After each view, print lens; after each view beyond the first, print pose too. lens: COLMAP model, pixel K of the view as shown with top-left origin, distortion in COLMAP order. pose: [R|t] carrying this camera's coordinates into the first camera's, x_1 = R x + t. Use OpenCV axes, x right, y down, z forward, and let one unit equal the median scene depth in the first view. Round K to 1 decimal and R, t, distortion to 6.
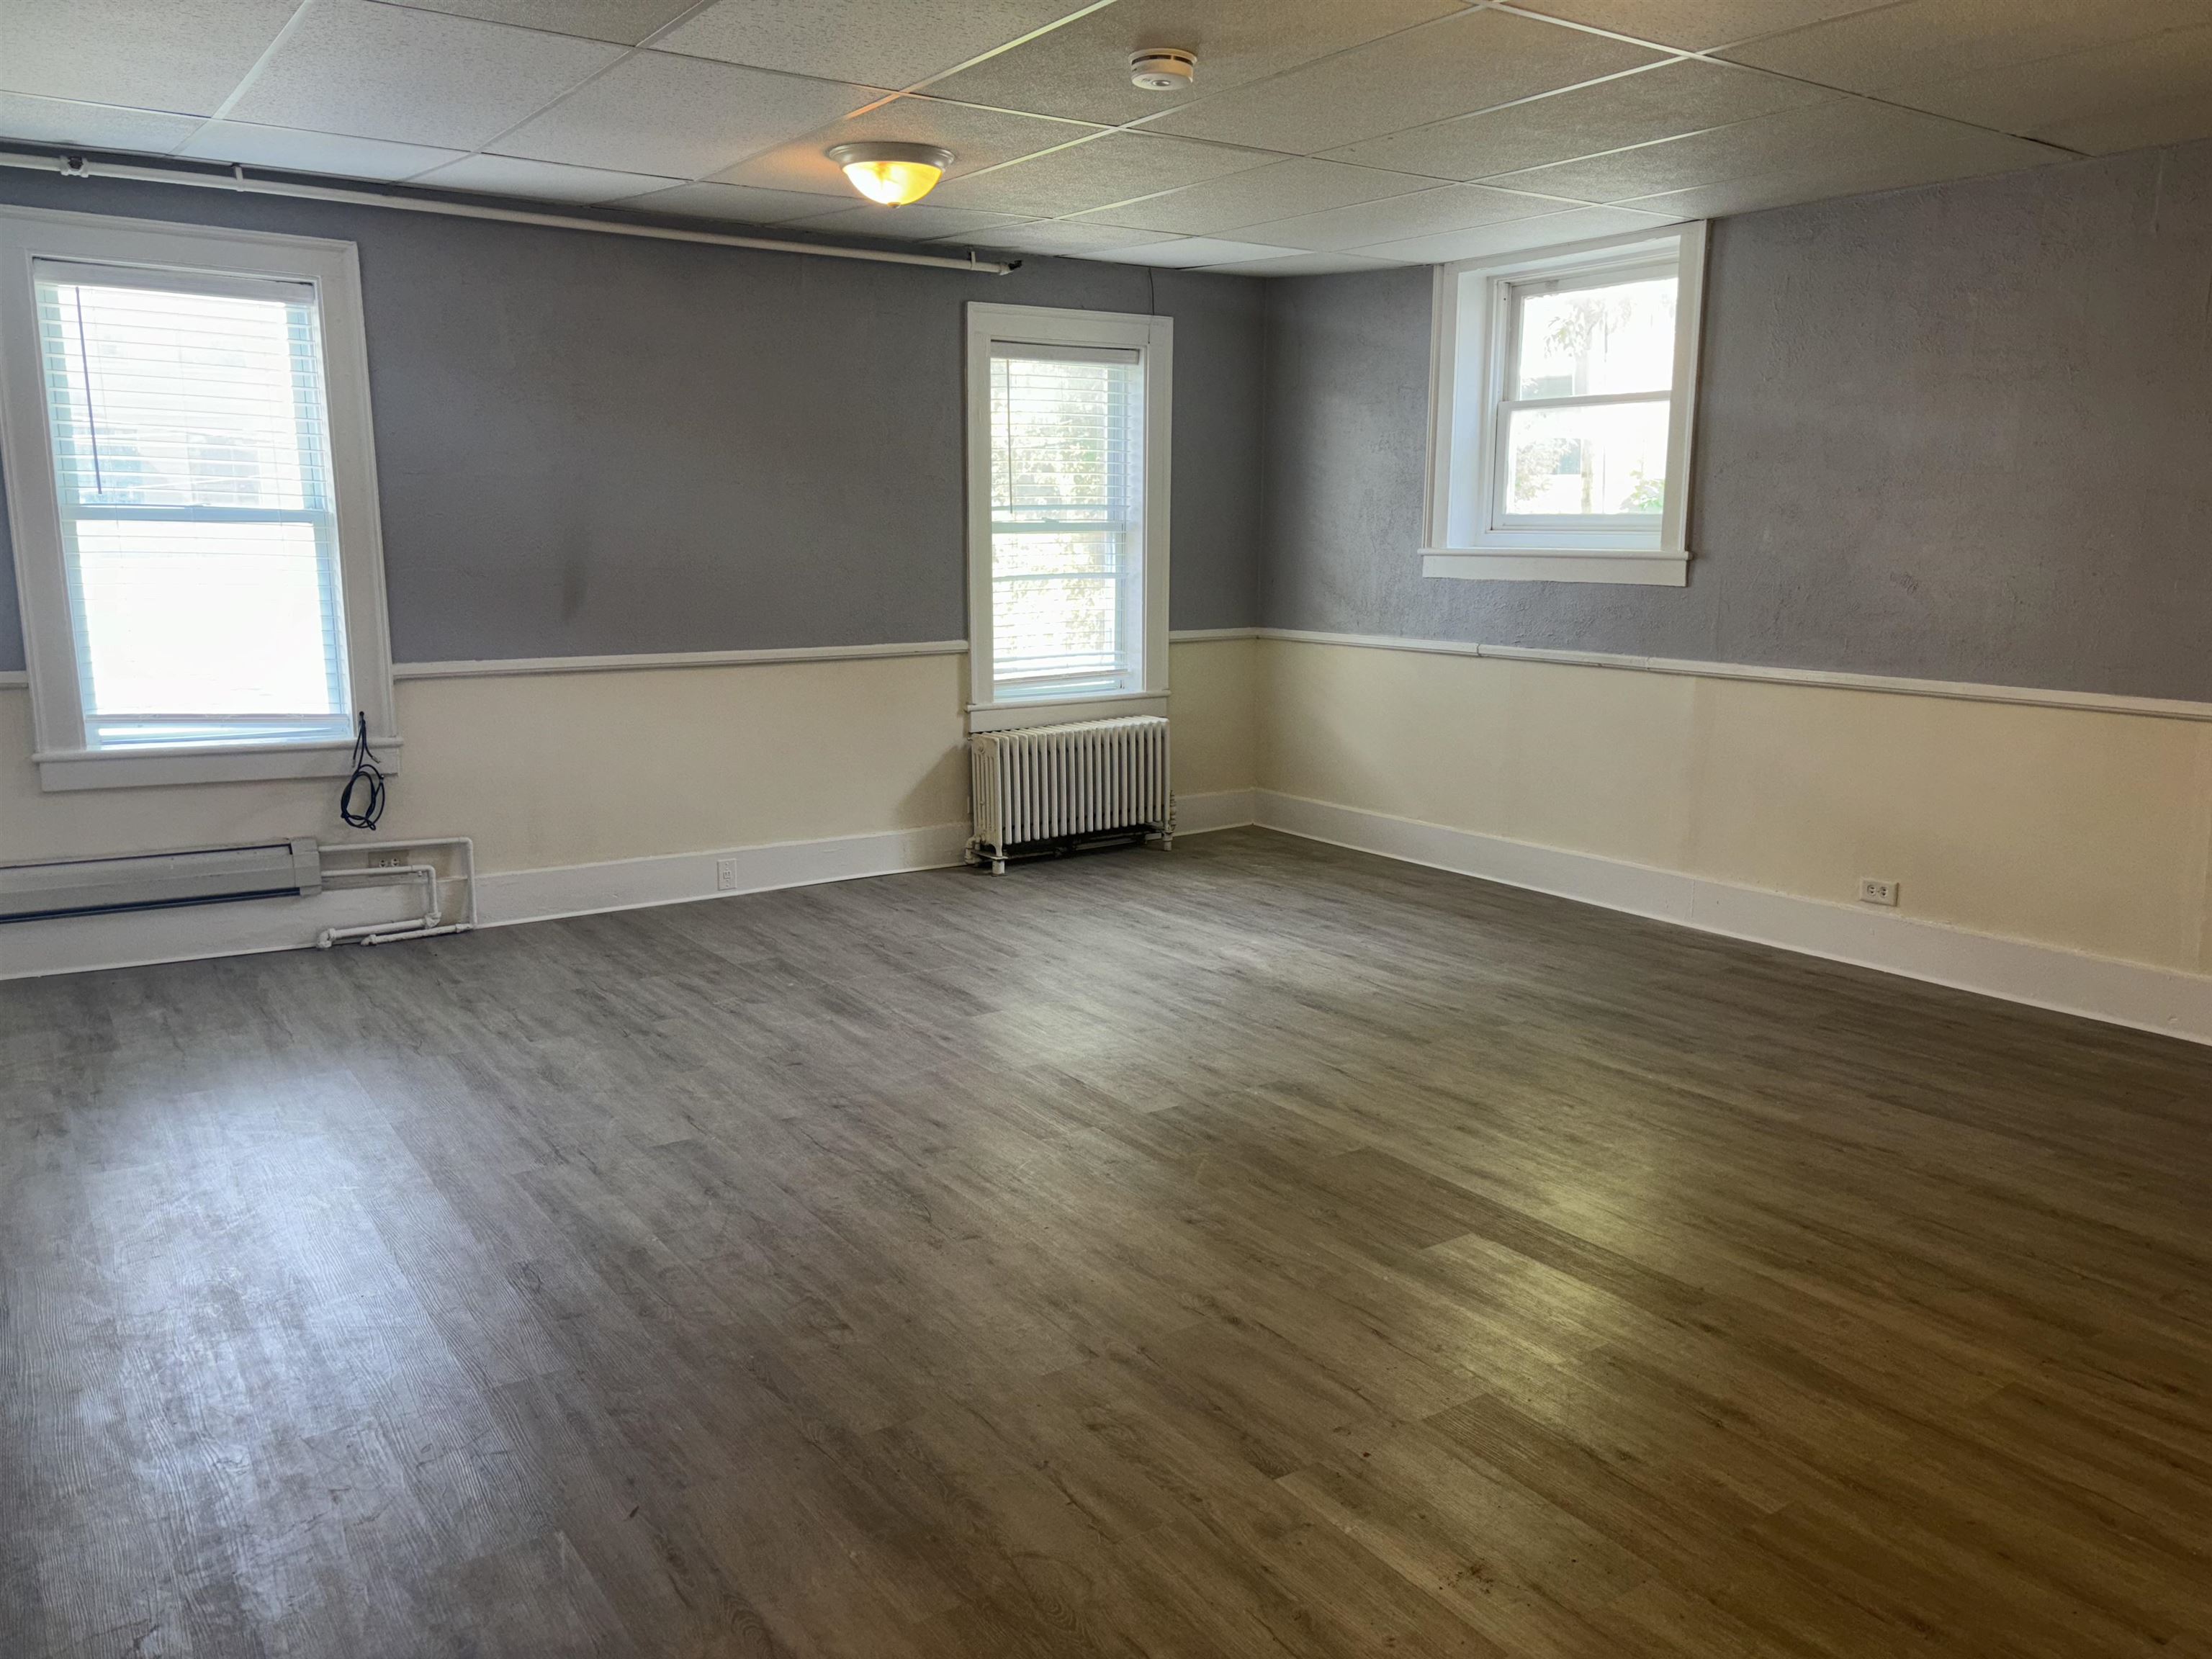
lens RADIAL K [[1672.3, 0, 1101.4], [0, 1672.3, 833.4], [0, 0, 1]] dist [0.025098, -0.013923]
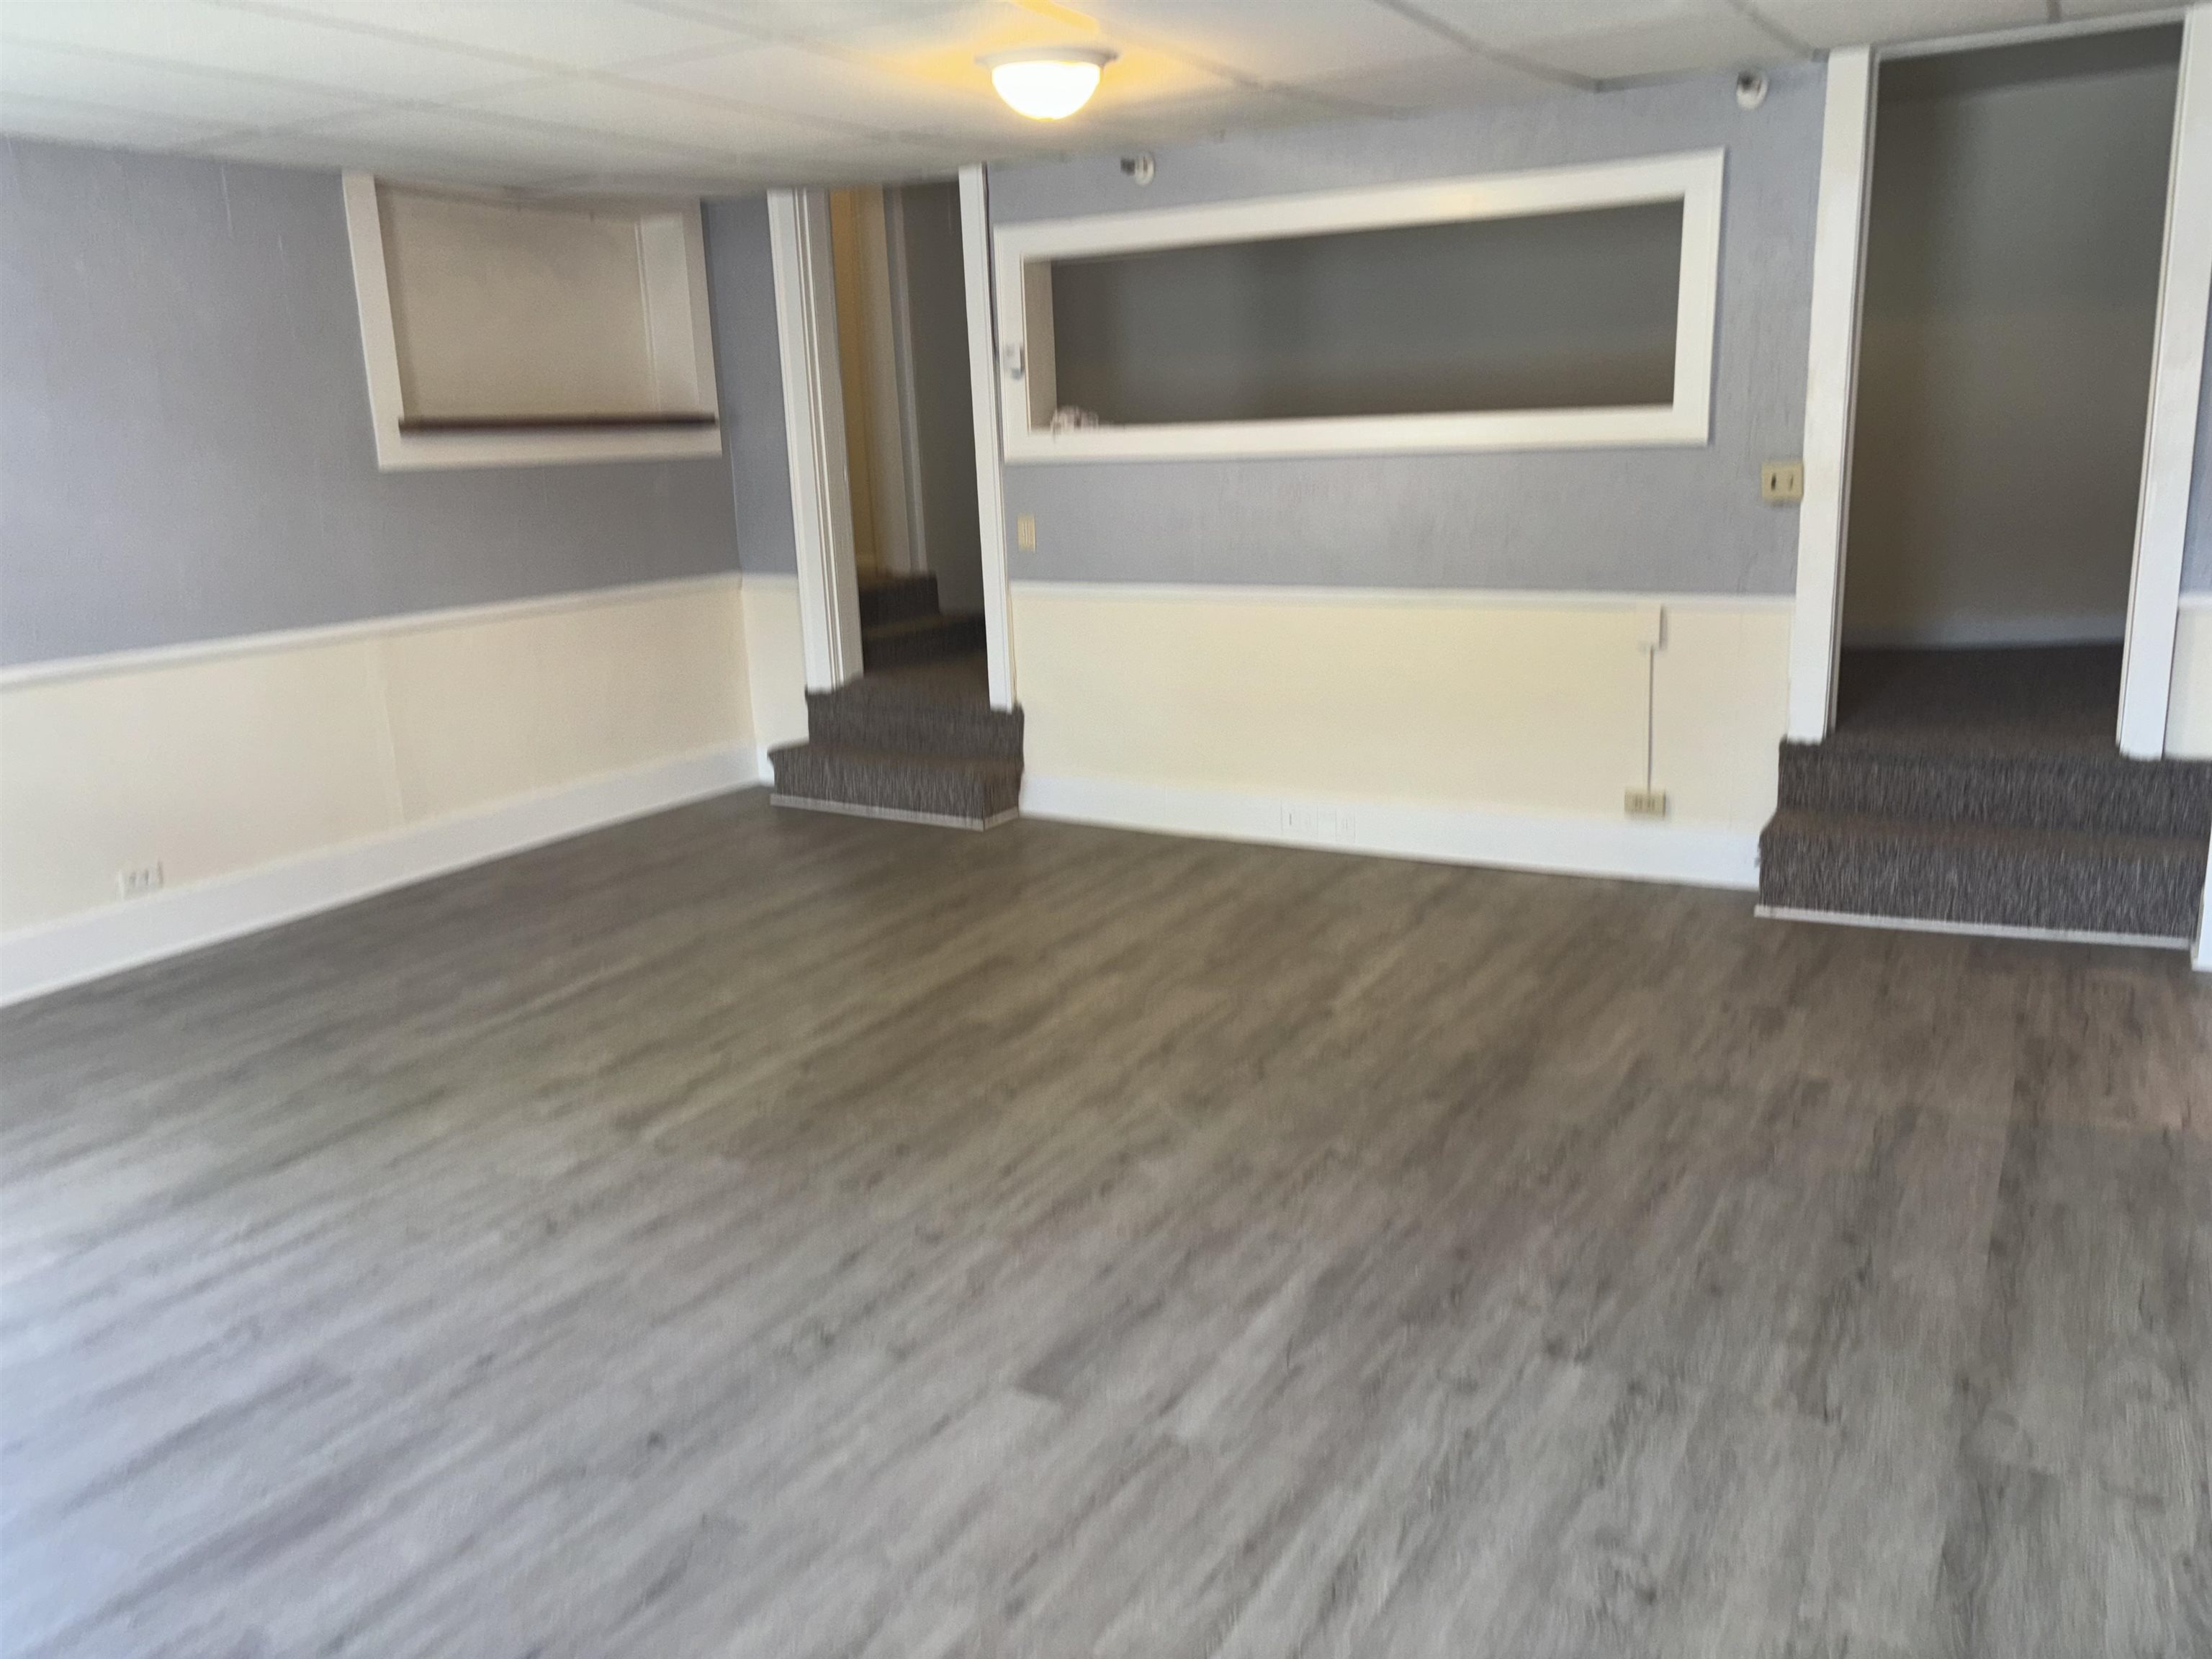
lens RADIAL K [[1672.3, 0, 1107.8], [0, 1672.3, 828.8], [0, 0, 1]] dist [0.025098, -0.013923]
pose [[-0.423621, -0.209087, 0.881379, -0.670455], [0.201927, 0.926716, 0.316895, -0.201898], [-0.883046, 0.312218, -0.350356, 0.916958]]
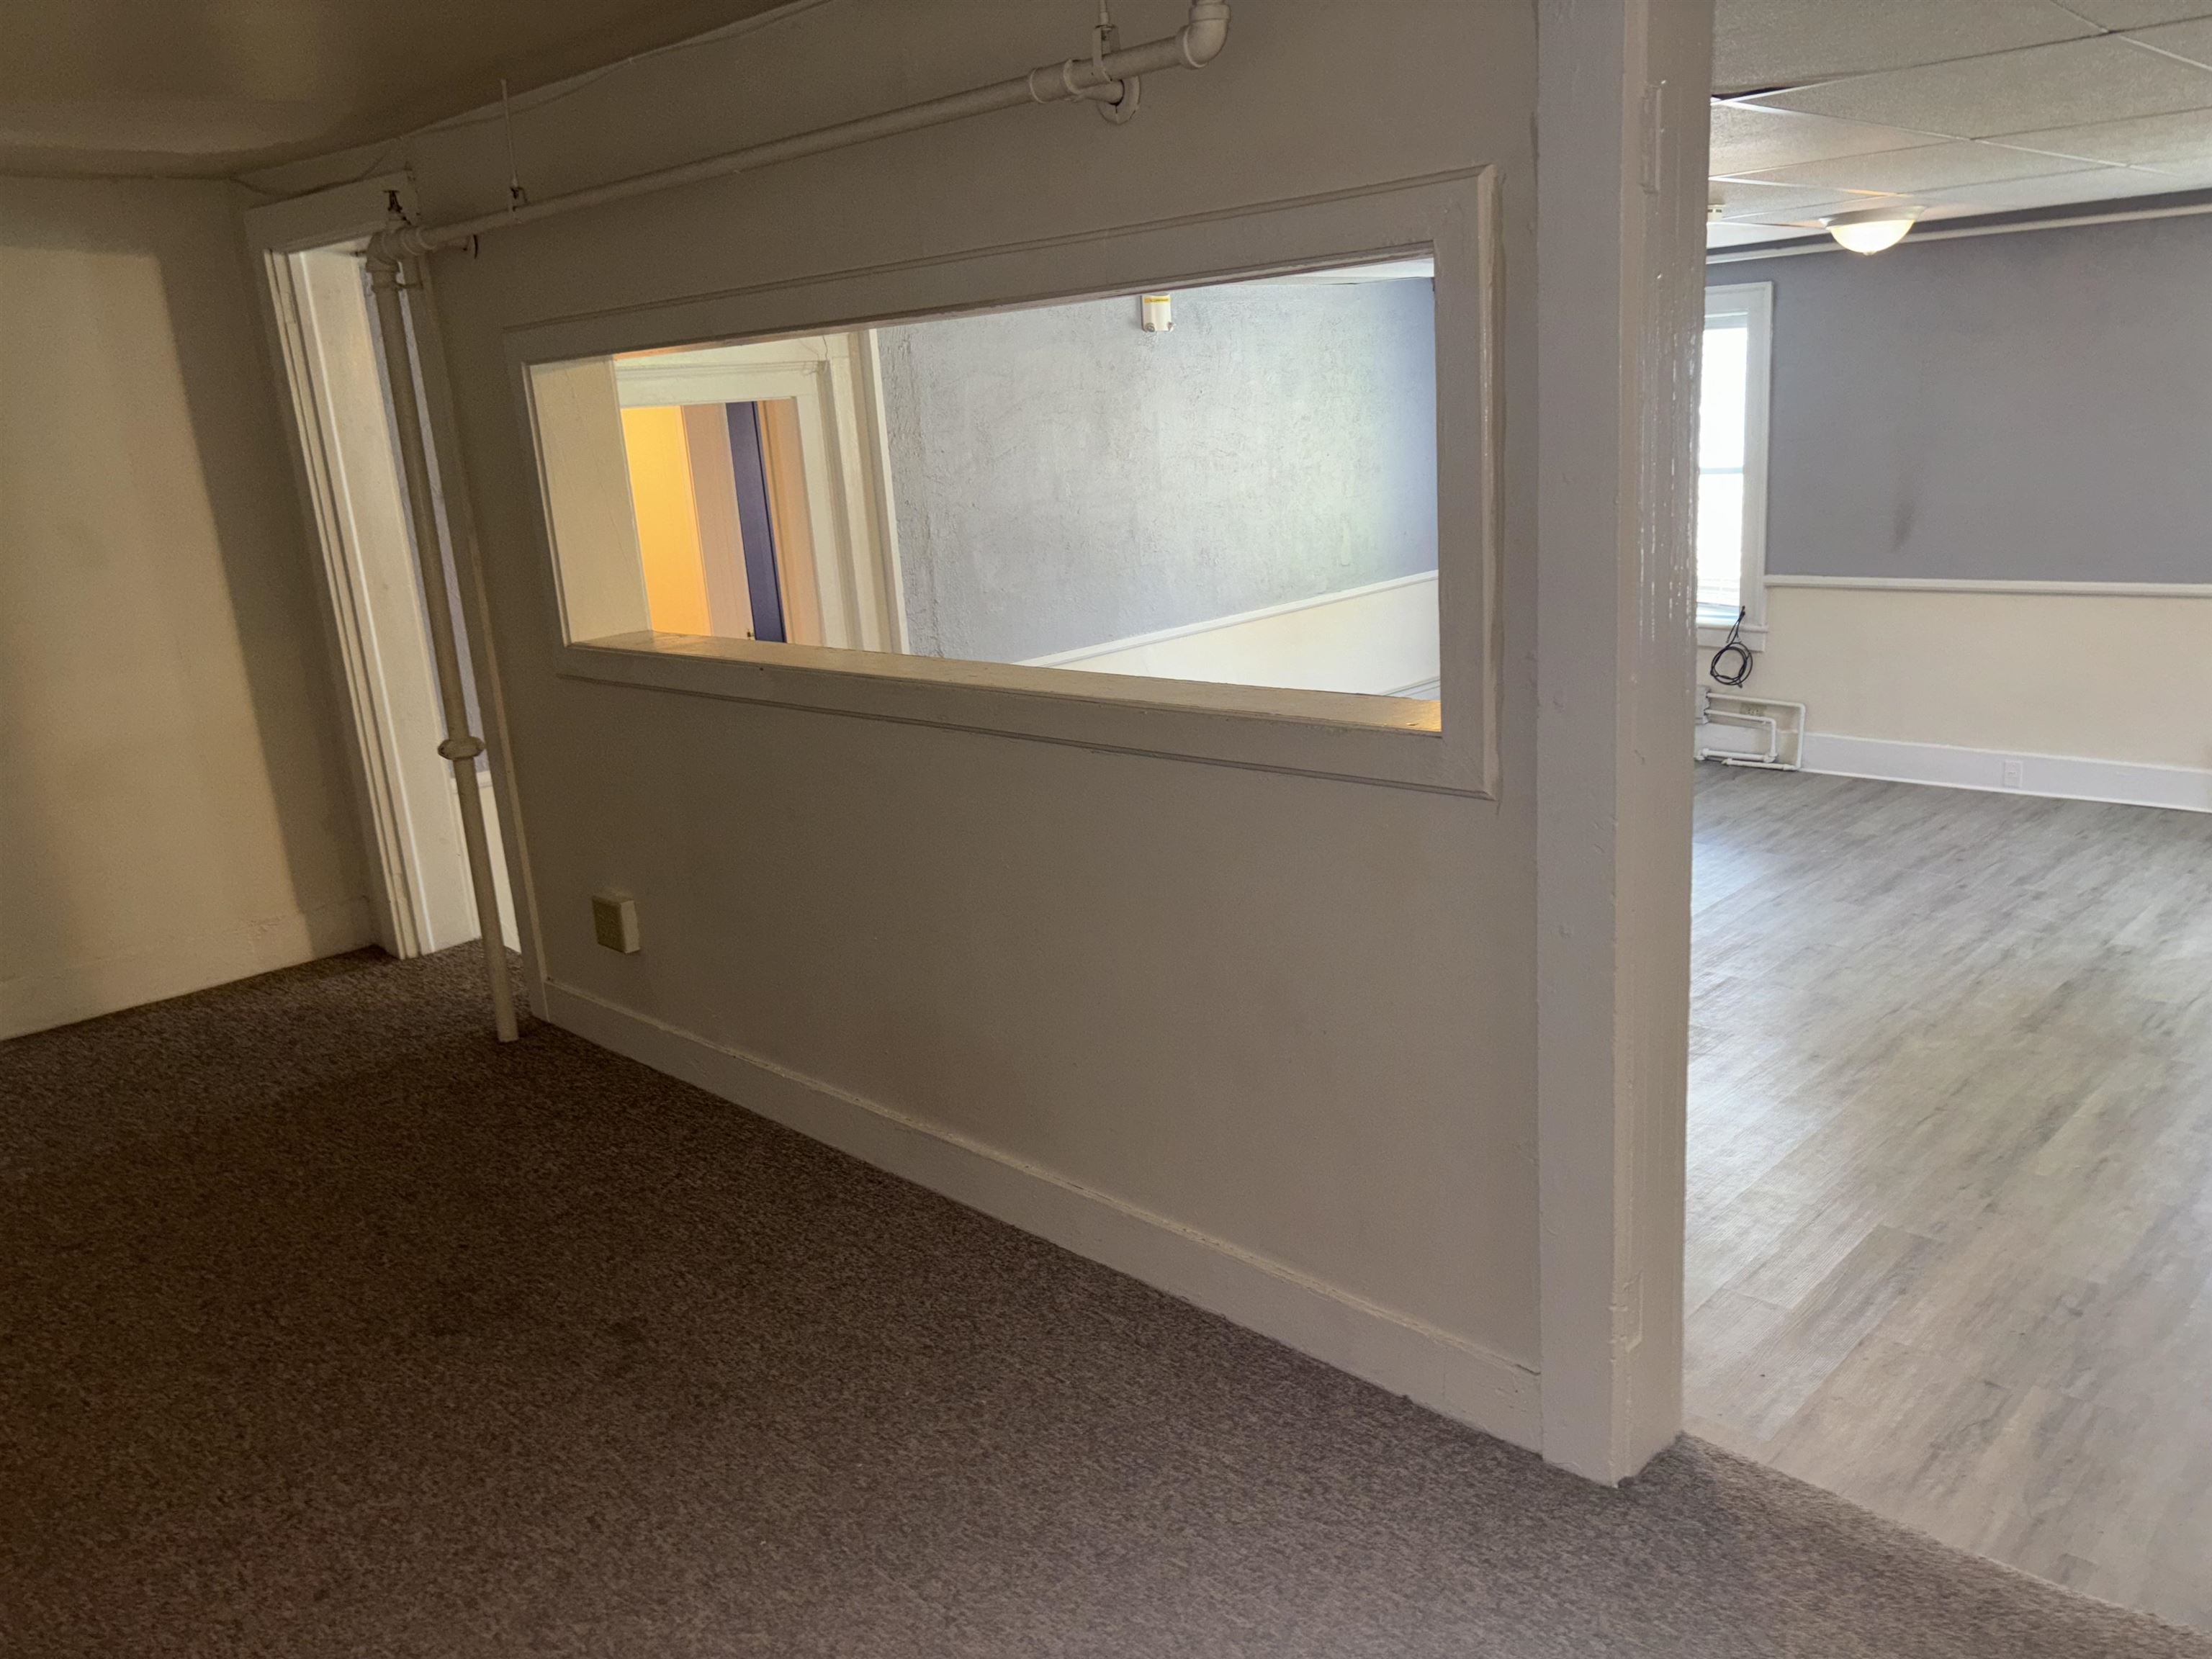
lens RADIAL K [[1672.3, 0, 1112.7], [0, 1672.3, 813.5], [0, 0, 1]] dist [0.025098, -0.013923]
pose [[0.198605, 0.222376, -0.954518, 1.009685], [-0.113425, 0.972590, 0.202986, -0.150261], [0.973494, 0.067952, 0.218384, 0.187682]]
